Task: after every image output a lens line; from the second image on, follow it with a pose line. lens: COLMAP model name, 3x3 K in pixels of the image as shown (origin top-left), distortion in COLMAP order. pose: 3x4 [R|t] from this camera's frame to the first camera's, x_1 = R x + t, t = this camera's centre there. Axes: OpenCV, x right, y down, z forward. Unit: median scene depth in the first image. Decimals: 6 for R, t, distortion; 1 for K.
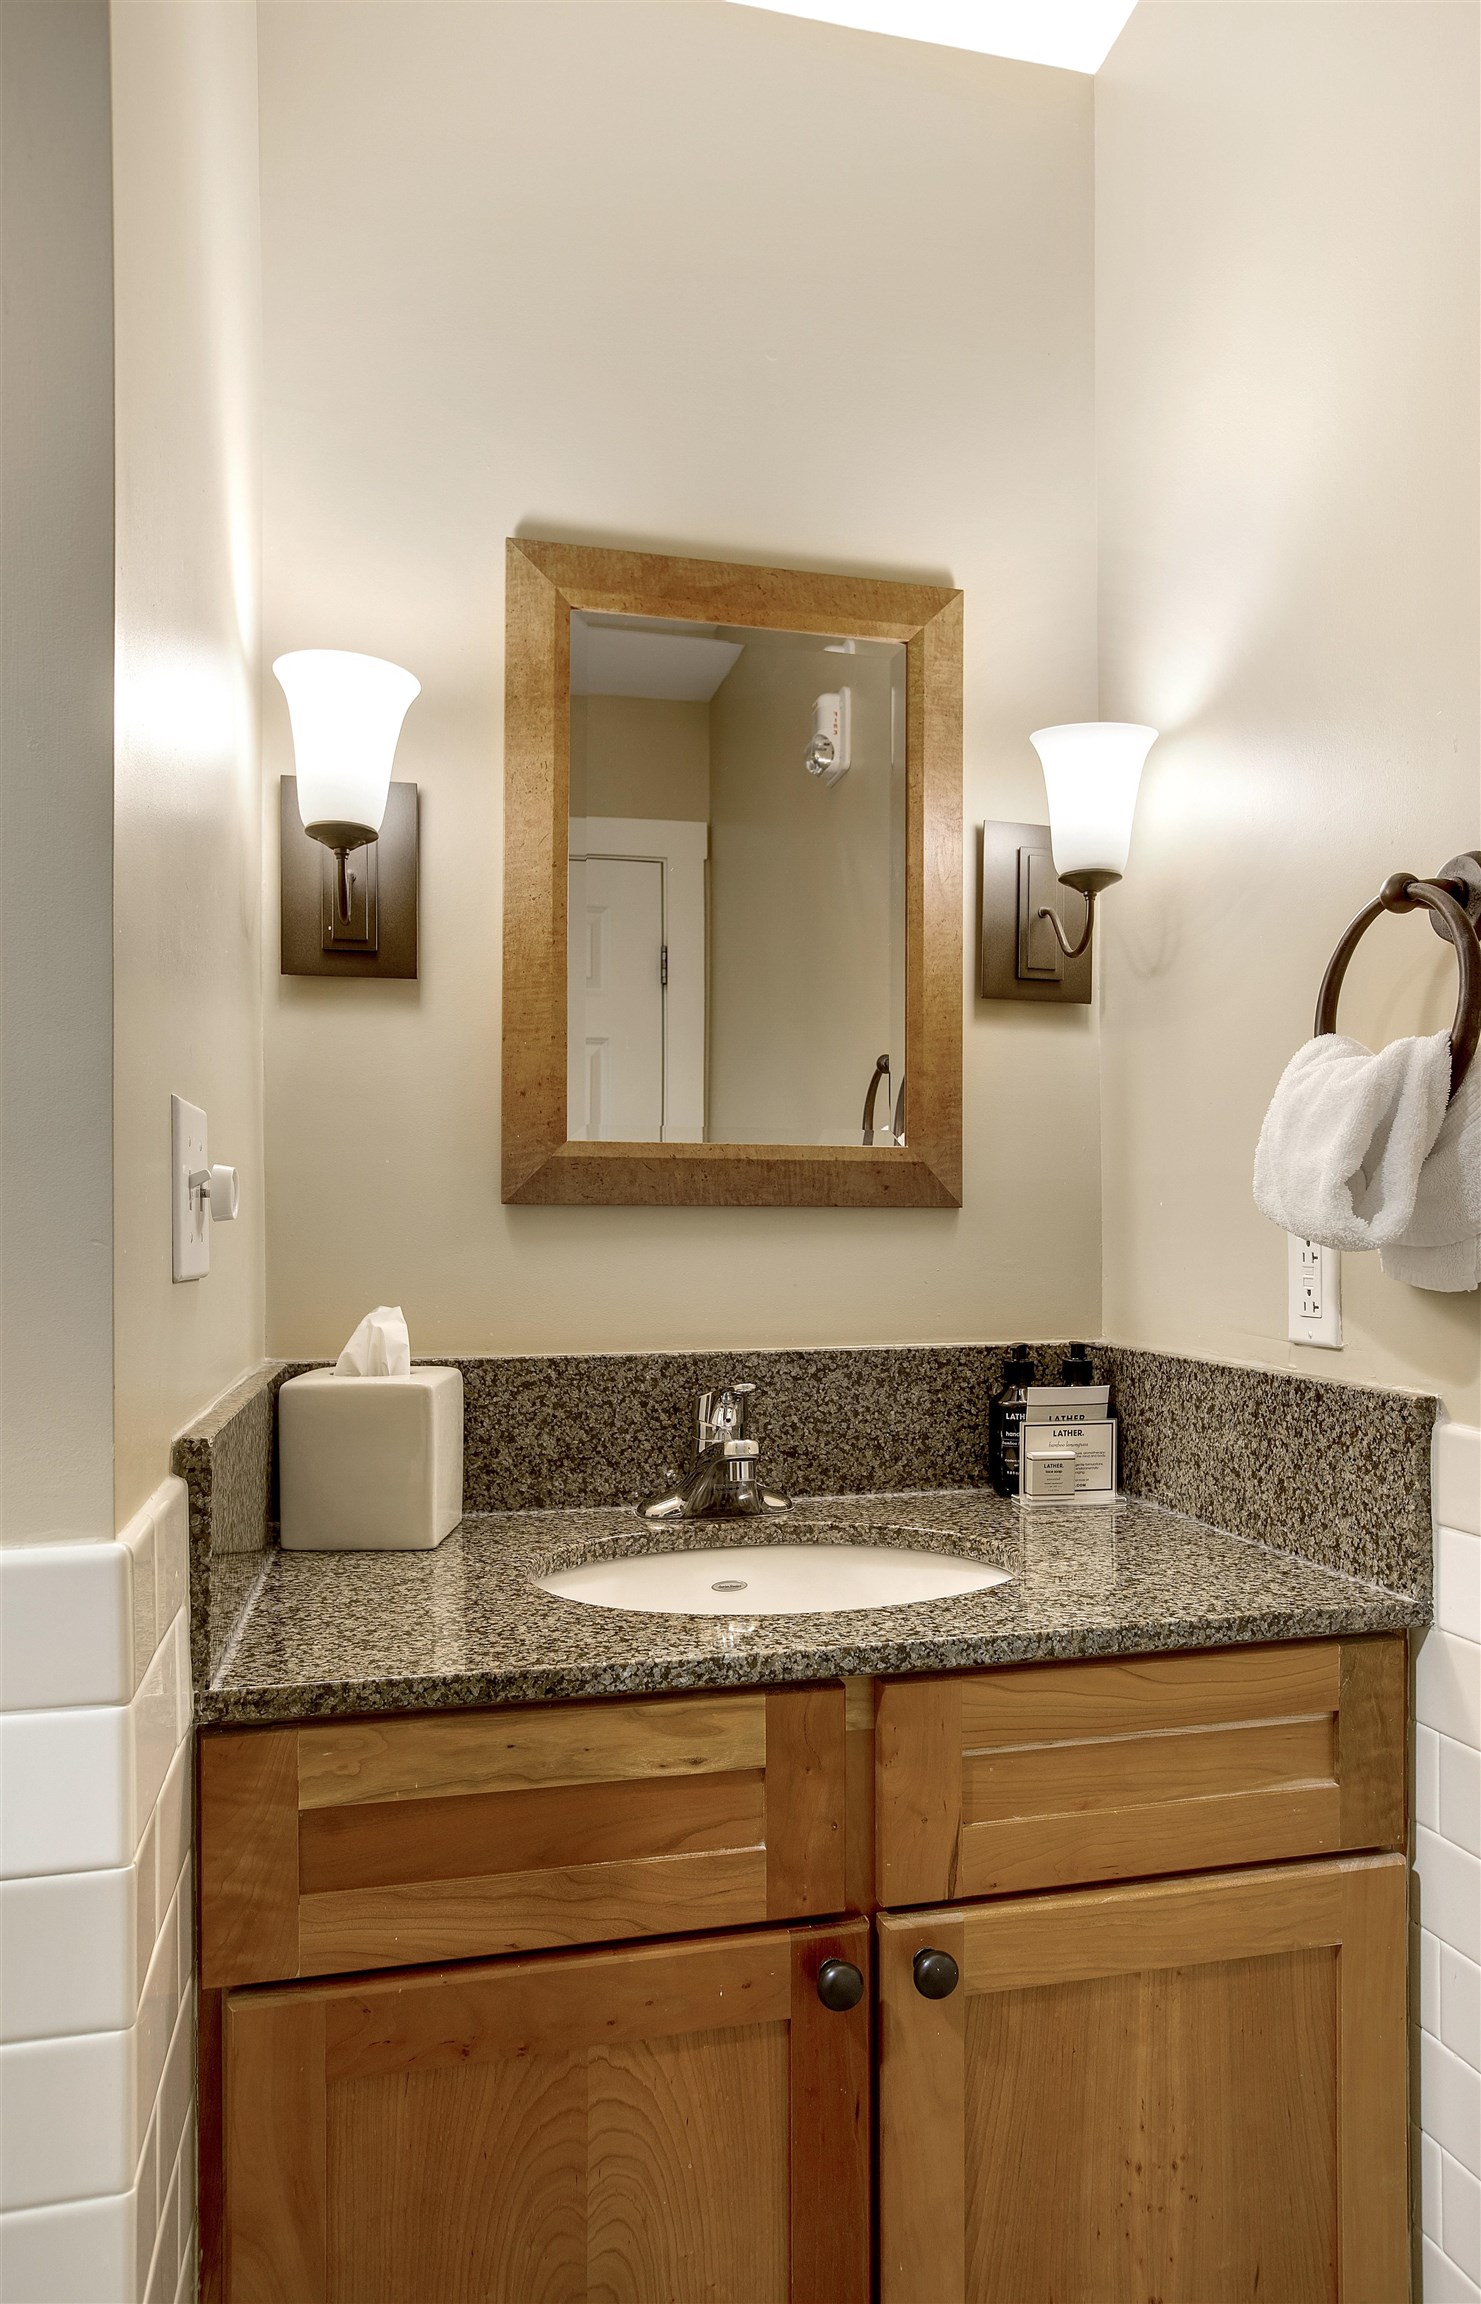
lens RADIAL K [[1504.5, 0, 776.0], [0, 1504.5, 1232.7], [0, 0, 1]] dist [-0.007175, 0.001693]
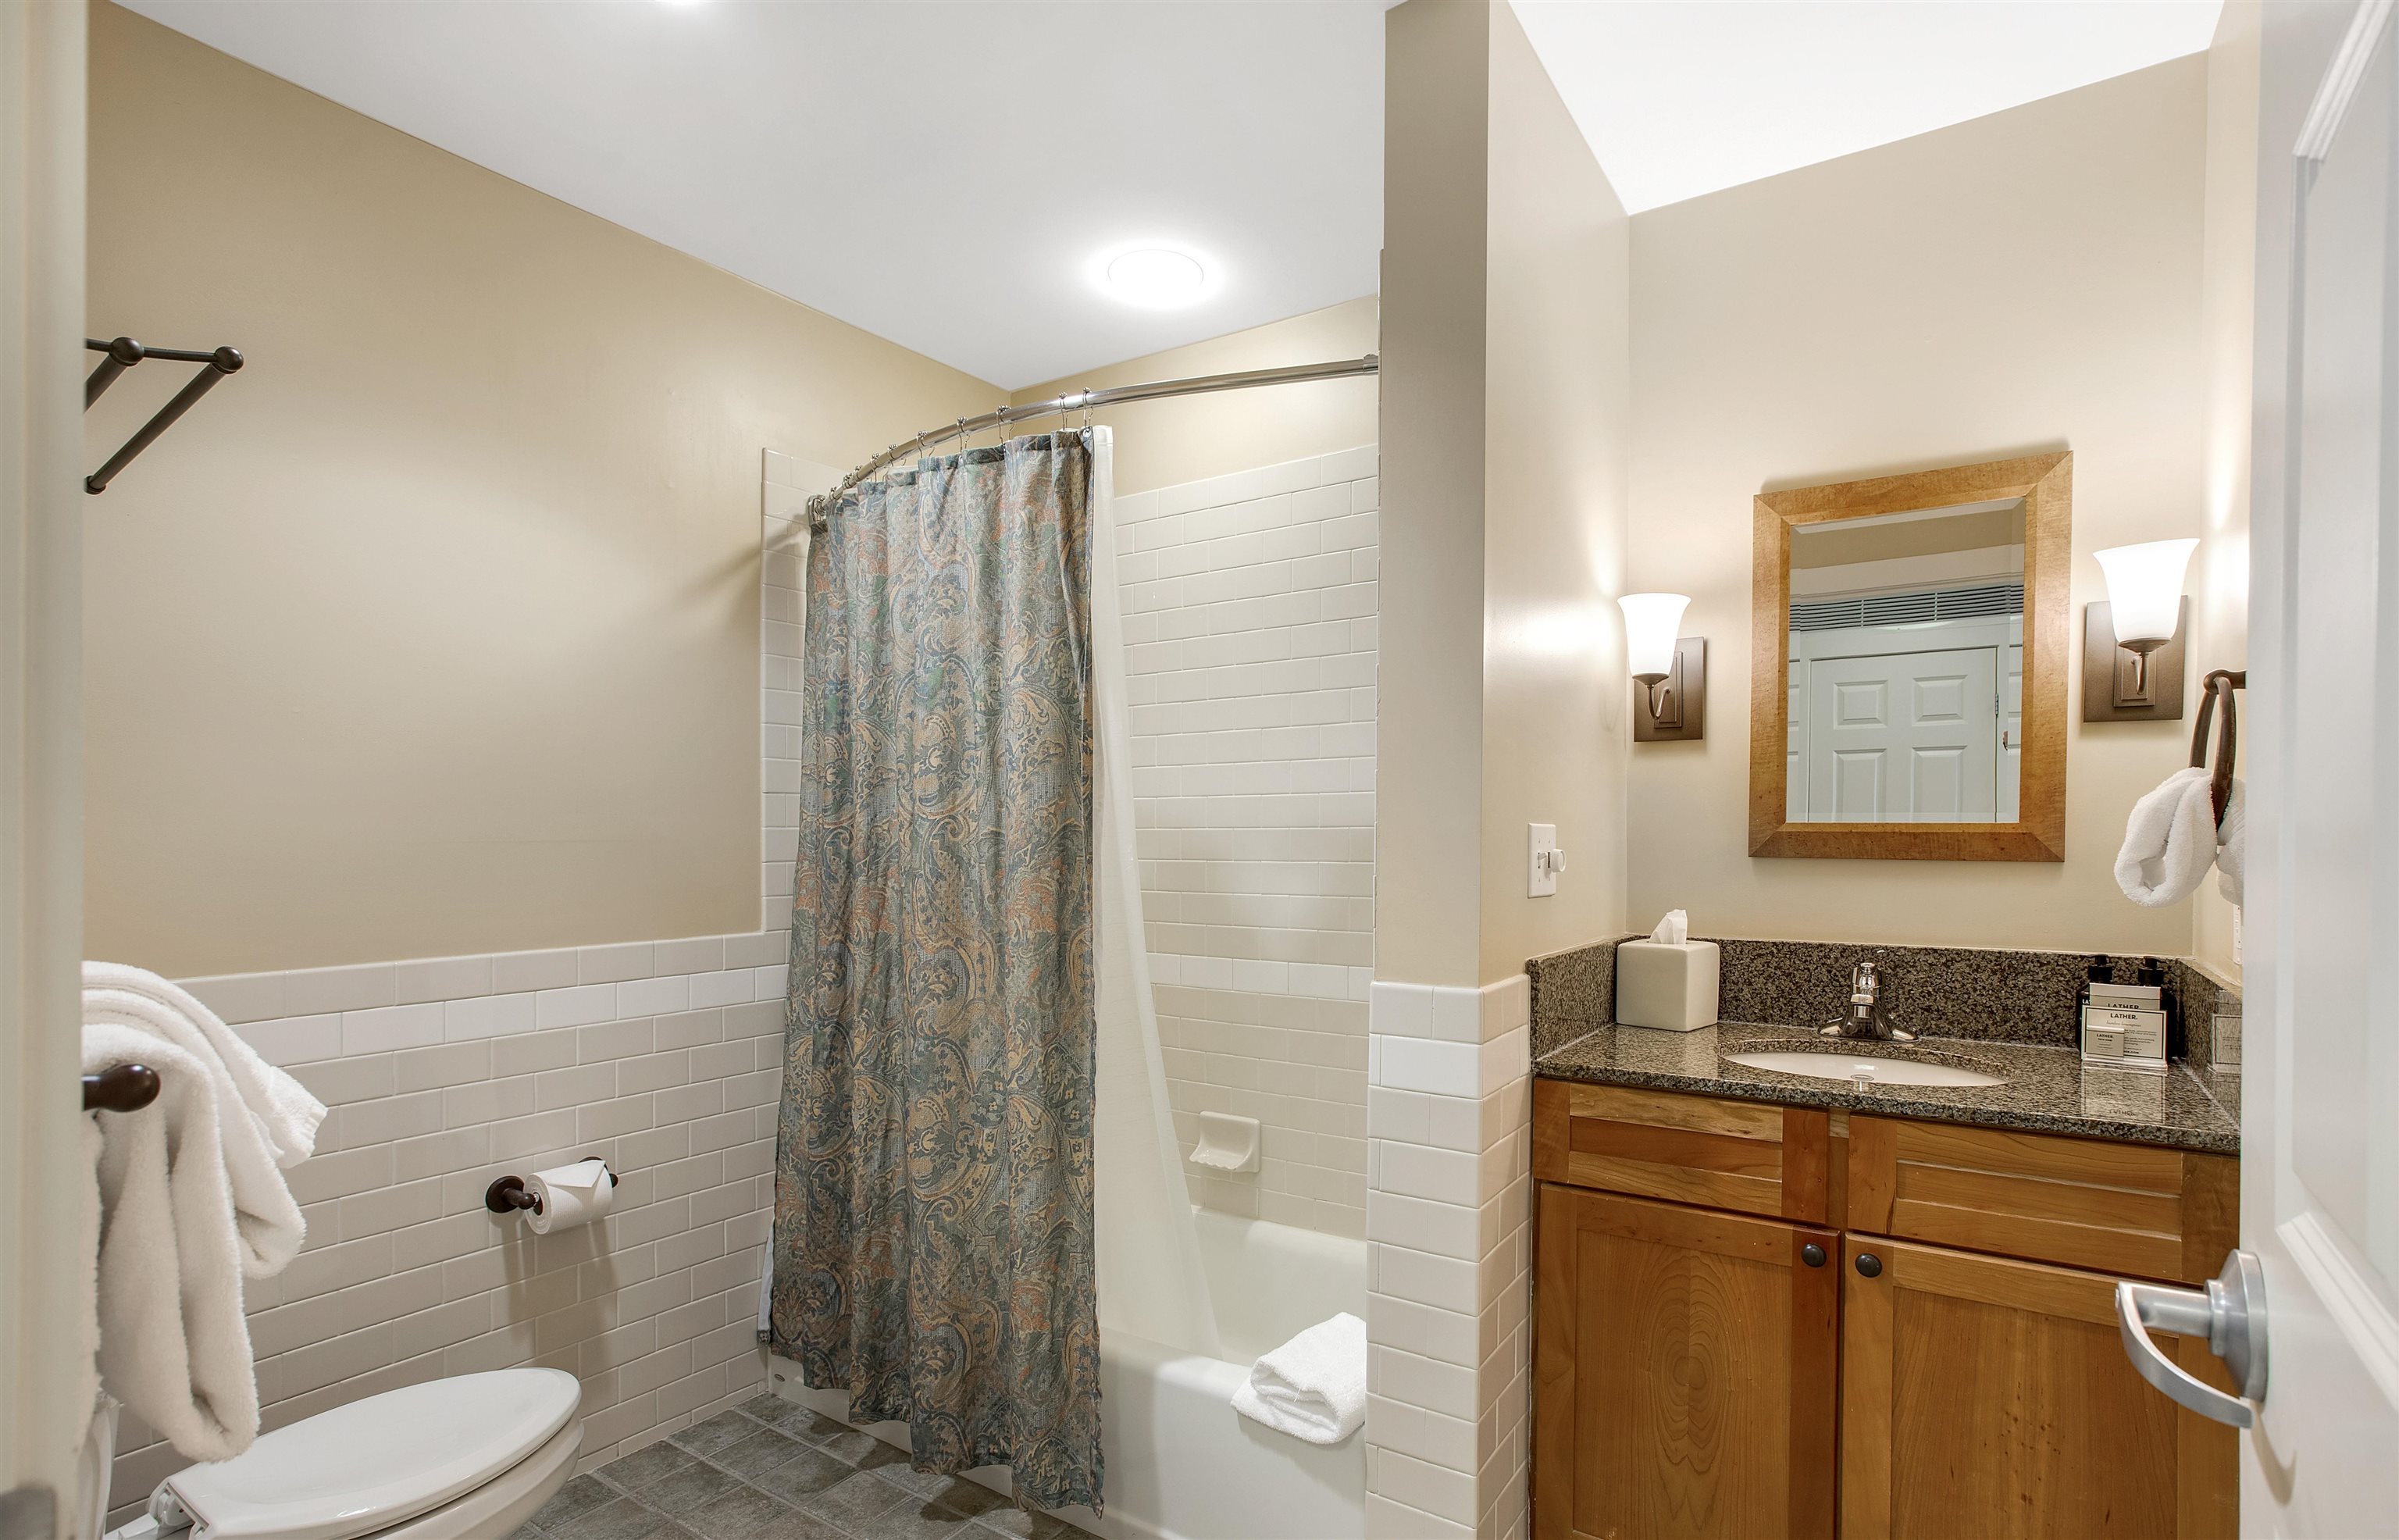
lens RADIAL K [[1147.8, 0, 1260.2], [0, 1147.8, 841.5], [0, 0, 1]] dist [-0.068662, 0.033251]
pose [[0.682796, 0.008432, -0.730560, 0.443792], [-0.005432, 0.999964, 0.006465, -0.045493], [0.730589, -0.000446, 0.682818, -0.409091]]
